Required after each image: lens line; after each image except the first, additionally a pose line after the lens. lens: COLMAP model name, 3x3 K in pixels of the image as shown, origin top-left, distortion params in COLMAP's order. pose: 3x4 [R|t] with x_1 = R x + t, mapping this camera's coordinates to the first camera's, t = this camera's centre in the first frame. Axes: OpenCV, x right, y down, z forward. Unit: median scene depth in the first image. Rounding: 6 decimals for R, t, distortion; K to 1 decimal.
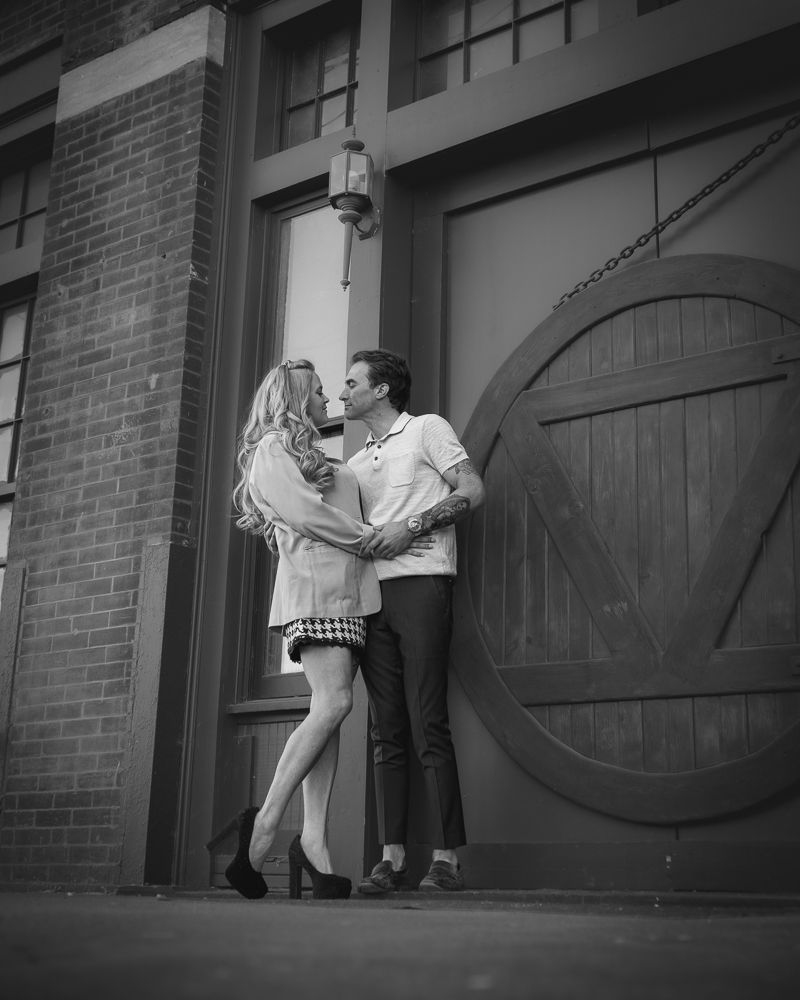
lens RADIAL K [[1405.9, 0, 399.6], [0, 1405.9, 480.6], [0, 0, 1]] dist [0.031303, -0.044827]
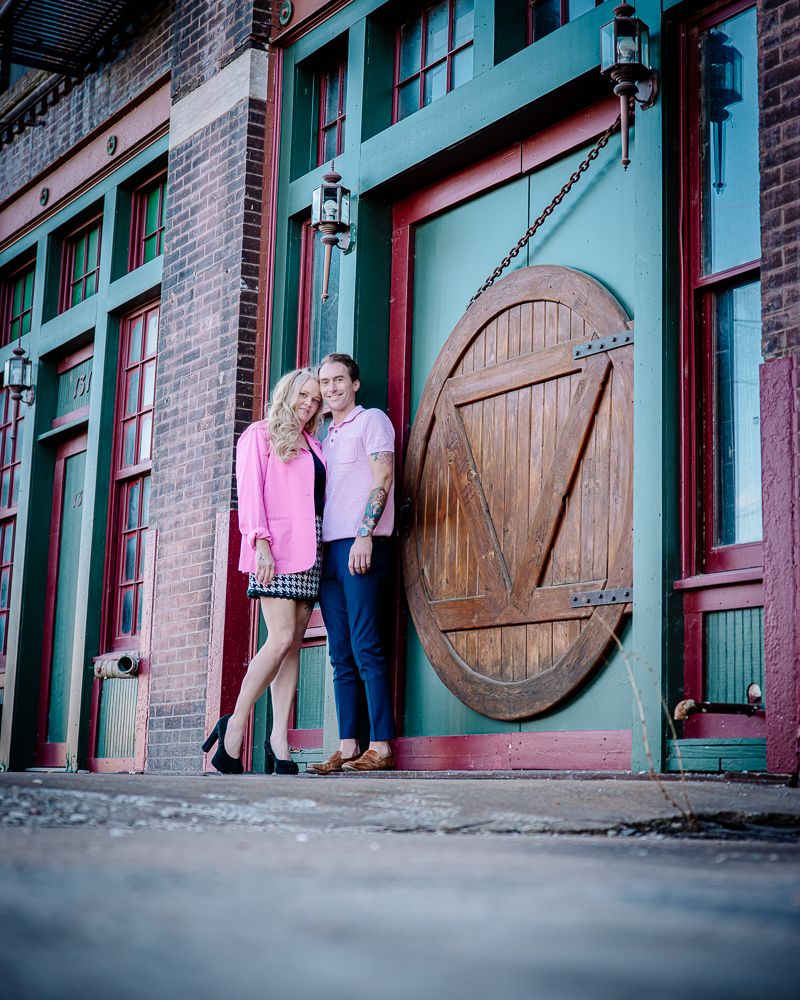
lens RADIAL K [[1634.6, 0, 400.0], [0, 1634.6, 500.0], [0, 0, 1]] dist [0.019829, 0.041596]
pose [[0.944794, -0.062794, -0.321591, 0.431902], [0.096654, 0.991203, 0.090416, -0.078834], [0.313085, -0.116508, 0.942552, -0.325388]]
